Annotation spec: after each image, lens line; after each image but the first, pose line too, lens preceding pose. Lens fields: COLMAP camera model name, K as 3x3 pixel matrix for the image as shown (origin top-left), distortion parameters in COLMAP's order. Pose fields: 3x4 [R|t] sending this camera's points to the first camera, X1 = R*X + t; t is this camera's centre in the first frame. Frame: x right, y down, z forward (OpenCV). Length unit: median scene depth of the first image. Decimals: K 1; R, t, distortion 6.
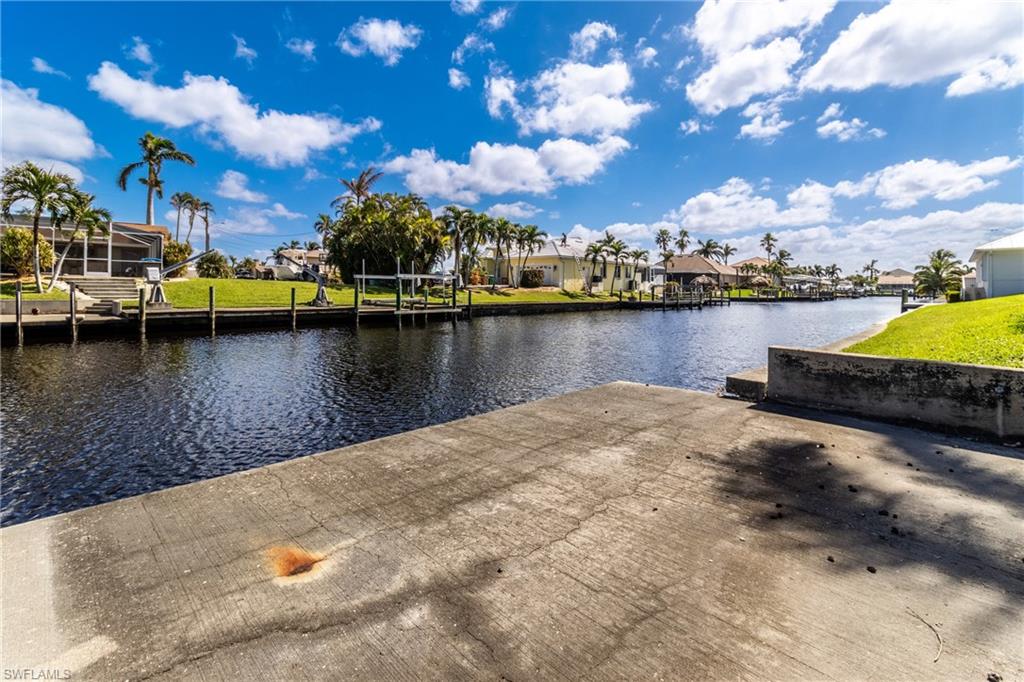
lens RADIAL K [[472.9, 0, 506.2], [0, 472.9, 290.2], [0, 0, 1]] dist [-0.002495, -0.000925]
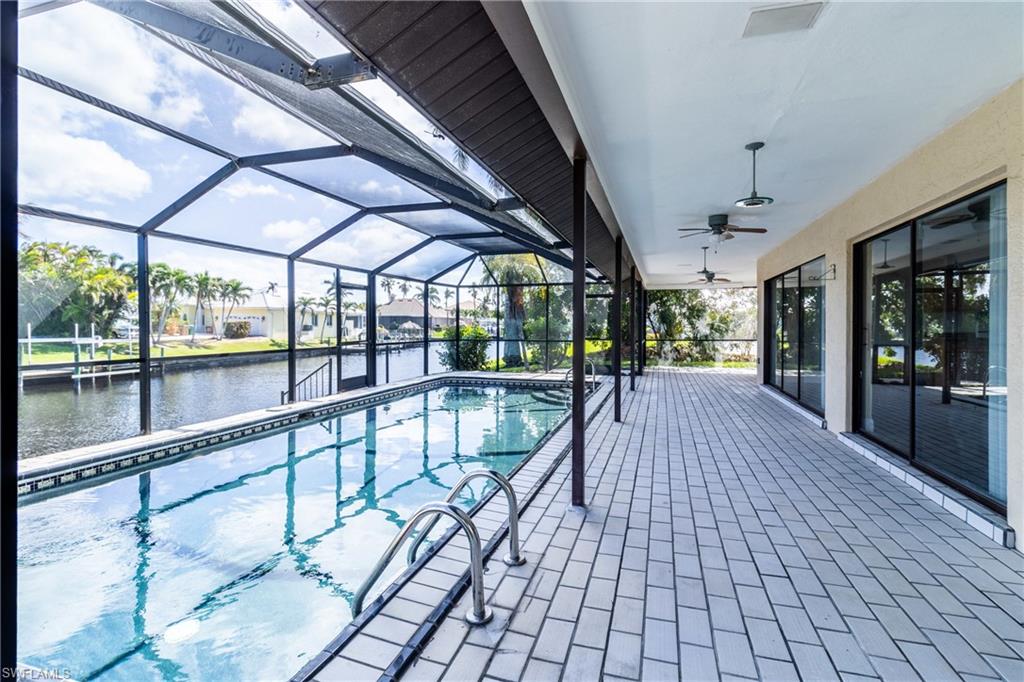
lens RADIAL K [[472.9, 0, 514.6], [0, 472.9, 326.1], [0, 0, 1]] dist [-0.002495, -0.000925]
pose [[0.852911, 0.000494, 0.522056, 0.029638], [-0.003338, 0.999984, 0.004506, -0.036746], [-0.522045, -0.005586, 0.852900, -0.211065]]
